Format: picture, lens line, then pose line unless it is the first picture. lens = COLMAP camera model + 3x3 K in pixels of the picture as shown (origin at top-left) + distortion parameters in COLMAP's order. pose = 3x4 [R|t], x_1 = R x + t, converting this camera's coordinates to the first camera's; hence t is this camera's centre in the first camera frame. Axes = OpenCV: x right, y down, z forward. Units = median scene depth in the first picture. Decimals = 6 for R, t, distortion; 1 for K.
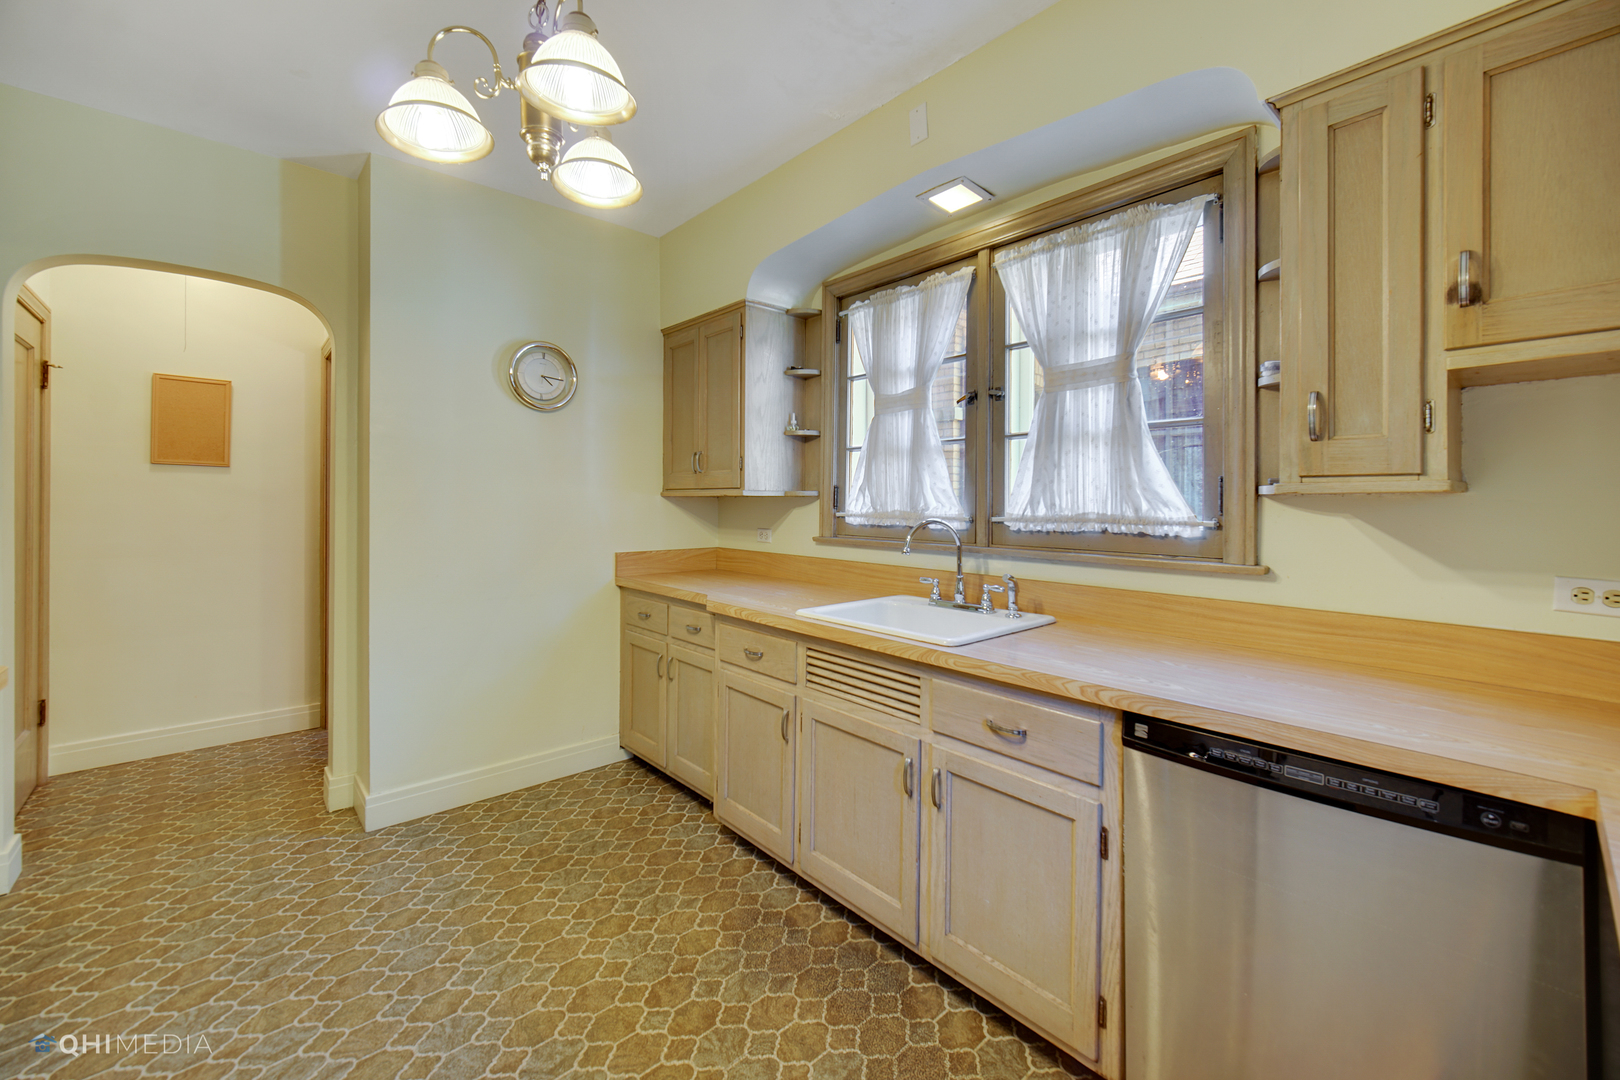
lens RADIAL K [[643.8, 0, 792.0], [0, 643.8, 500.1], [0, 0, 1]] dist [-0.000717, 0.000191]
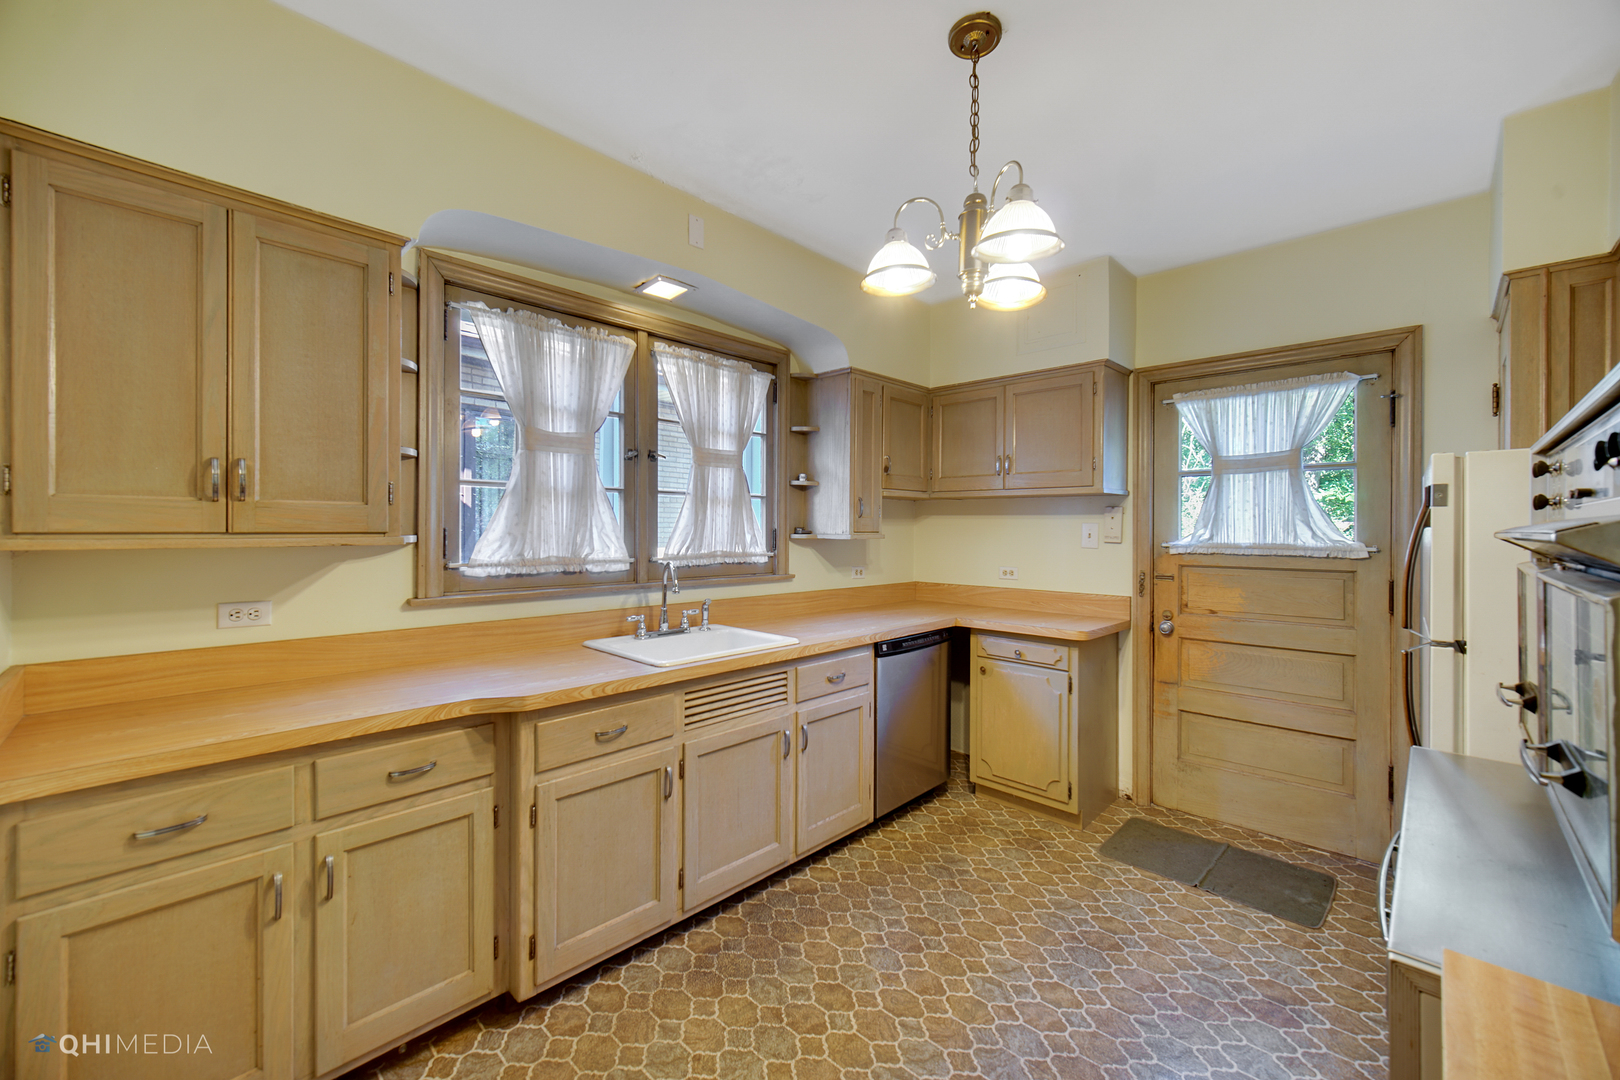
lens RADIAL K [[643.8, 0, 813.0], [0, 643.8, 527.0], [0, 0, 1]] dist [-0.000717, 0.000191]
pose [[-0.087709, -0.001363, 0.996145, -1.009497], [-0.004544, 0.999989, 0.000968, -0.036944], [-0.996136, -0.004441, -0.087714, 0.882205]]
